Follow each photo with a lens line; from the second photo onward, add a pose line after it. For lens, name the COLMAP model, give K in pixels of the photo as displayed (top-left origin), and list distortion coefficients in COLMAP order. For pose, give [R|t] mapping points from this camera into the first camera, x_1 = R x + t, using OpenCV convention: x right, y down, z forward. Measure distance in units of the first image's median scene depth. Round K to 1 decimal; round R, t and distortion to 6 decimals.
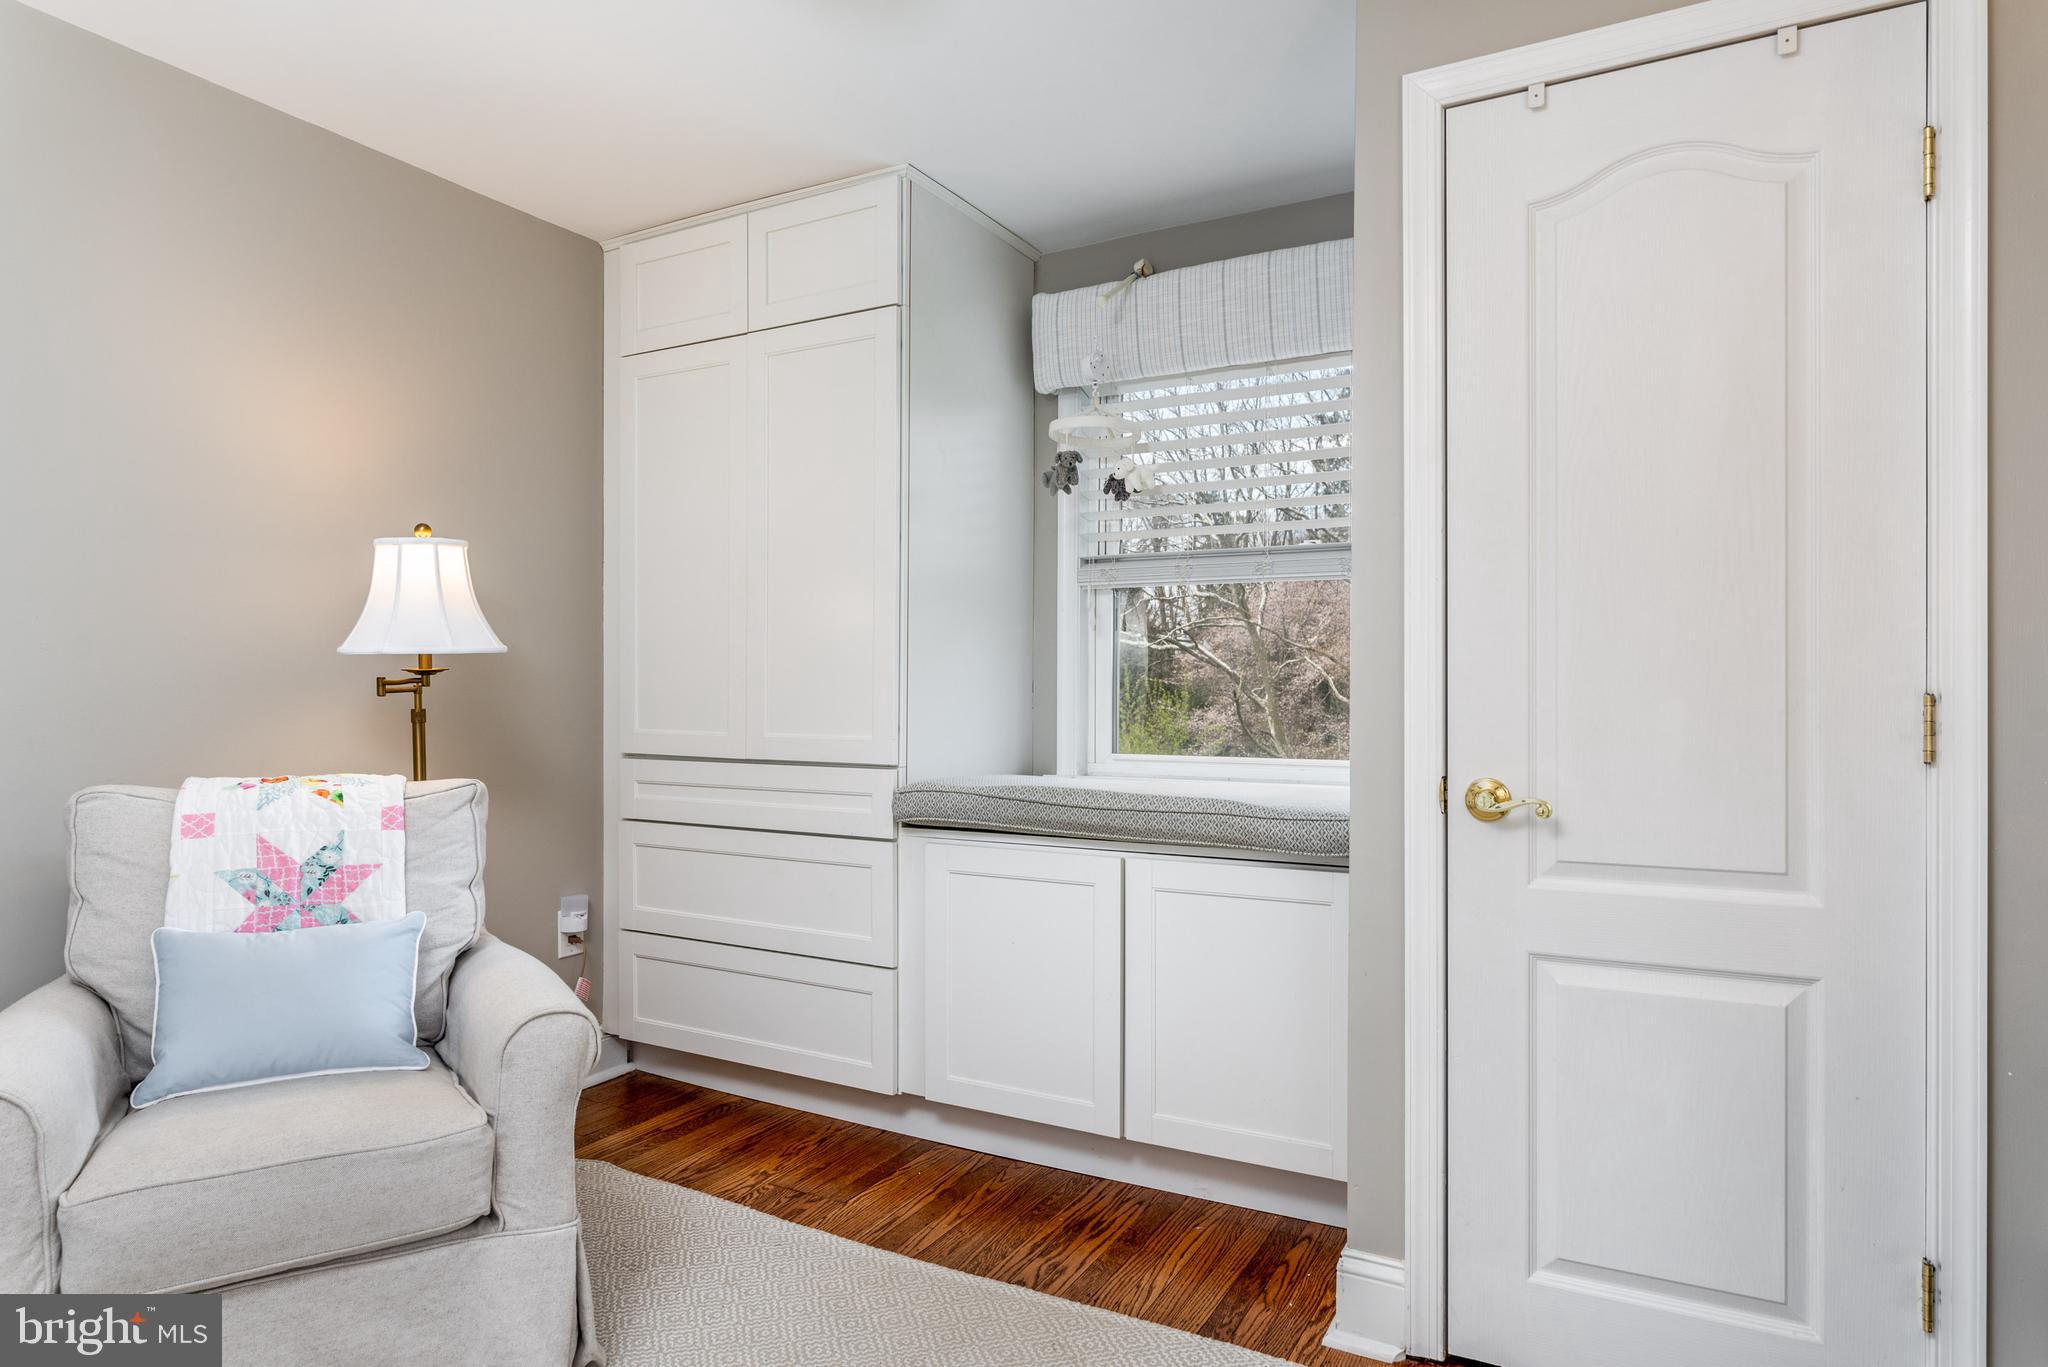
lens RADIAL K [[1204.6, 0, 1024.0], [0, 1204.6, 683.5], [0, 0, 1]] dist [0.000698, 0.001741]
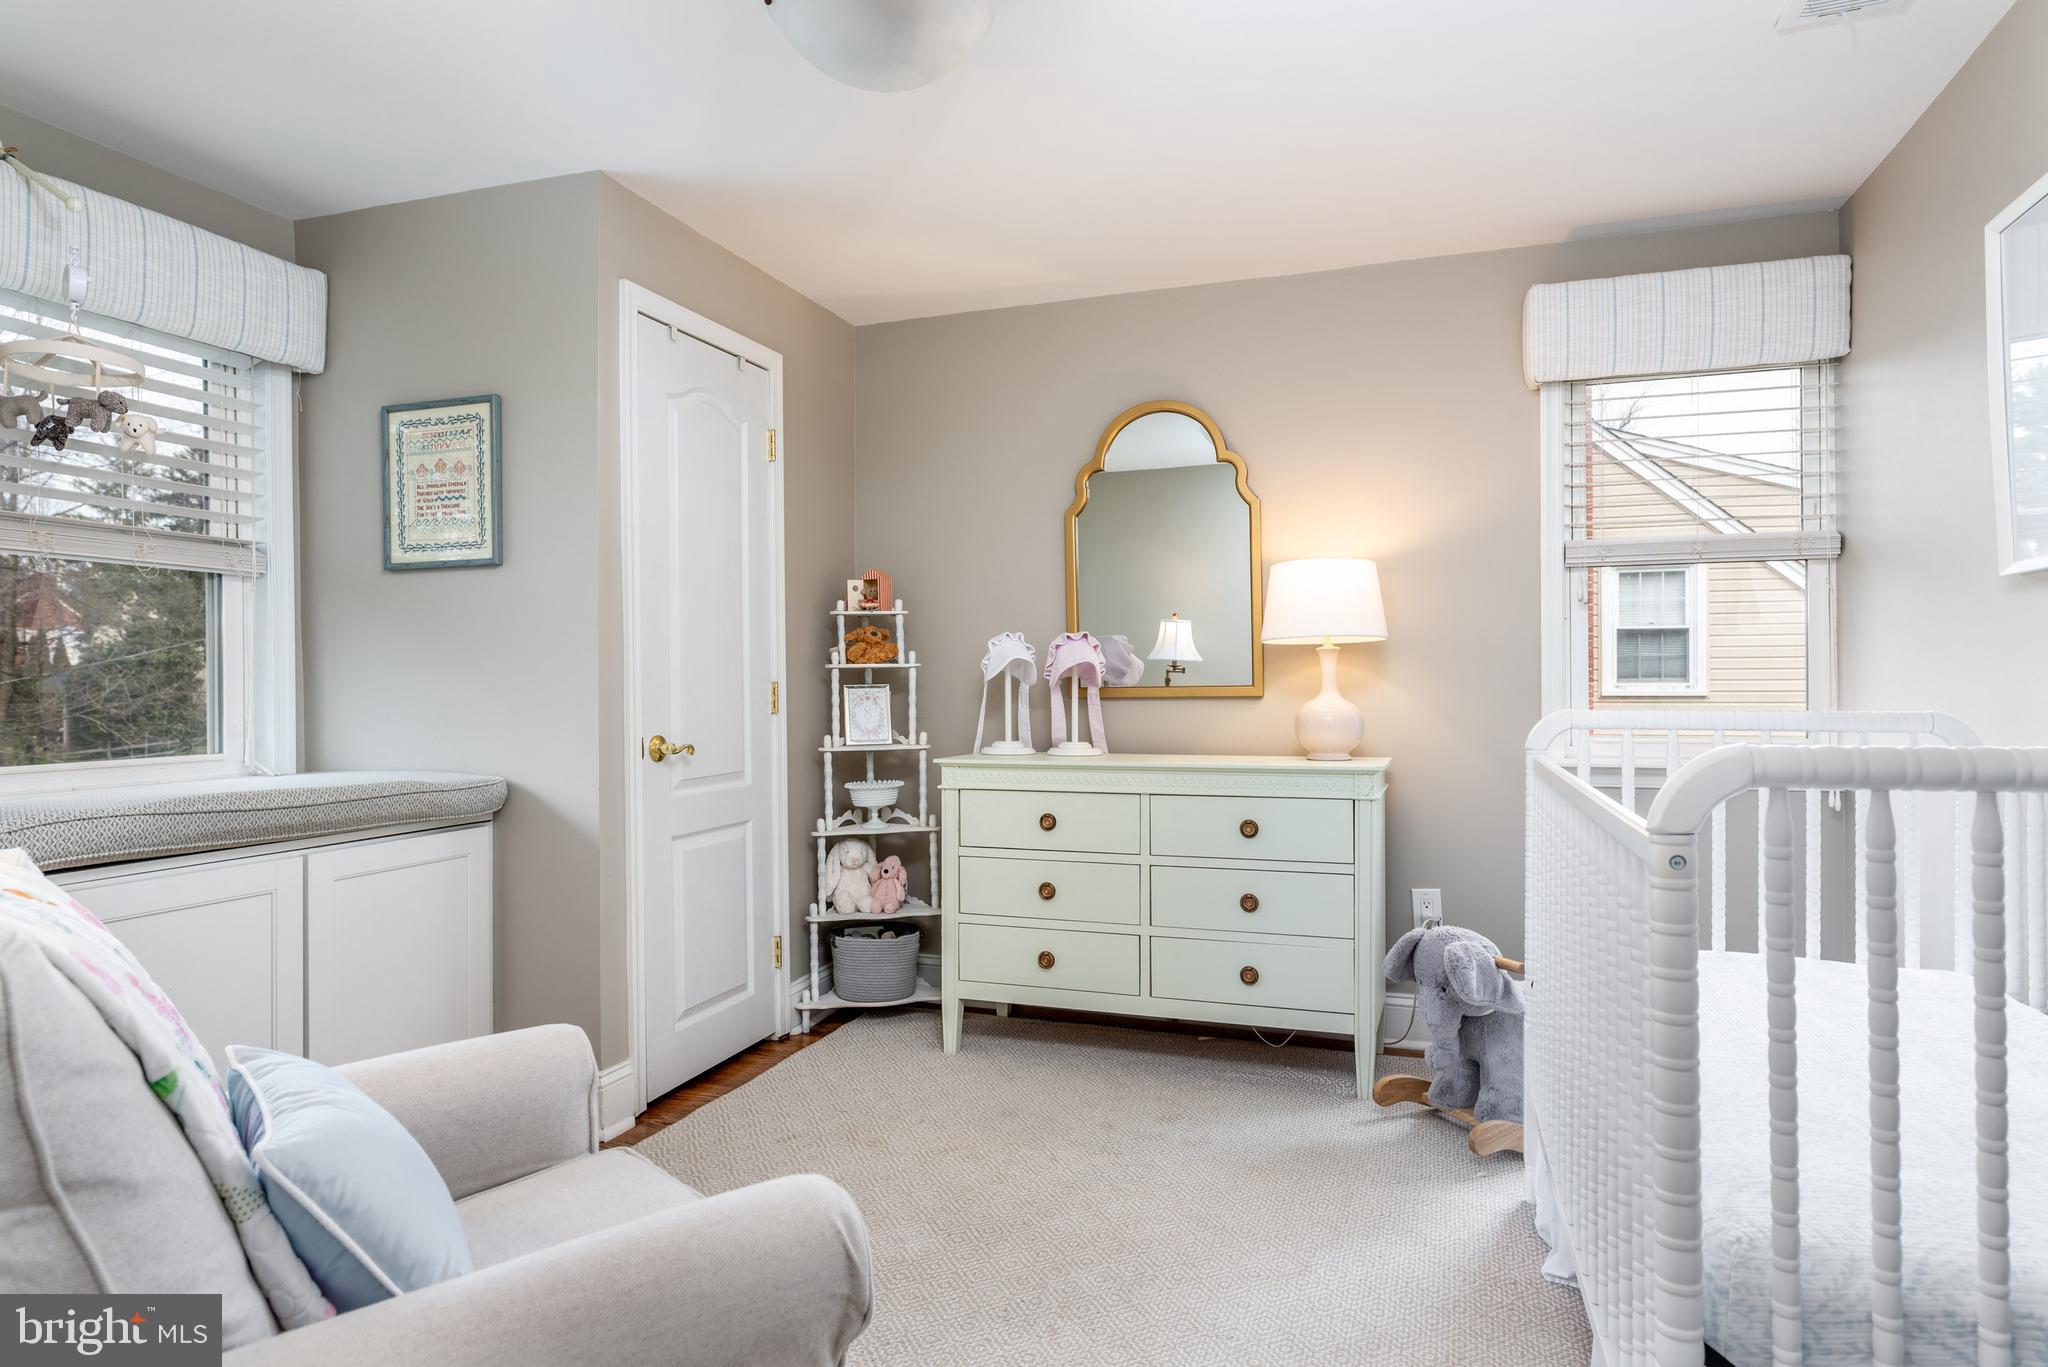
lens RADIAL K [[1204.6, 0, 1024.0], [0, 1204.6, 683.5], [0, 0, 1]] dist [0.000698, 0.001741]
pose [[-0.152568, -0.002385, 0.988290, -0.970796], [0.003440, 0.999990, 0.002944, 0.004627], [-0.988287, 0.003849, -0.152558, 0.572326]]
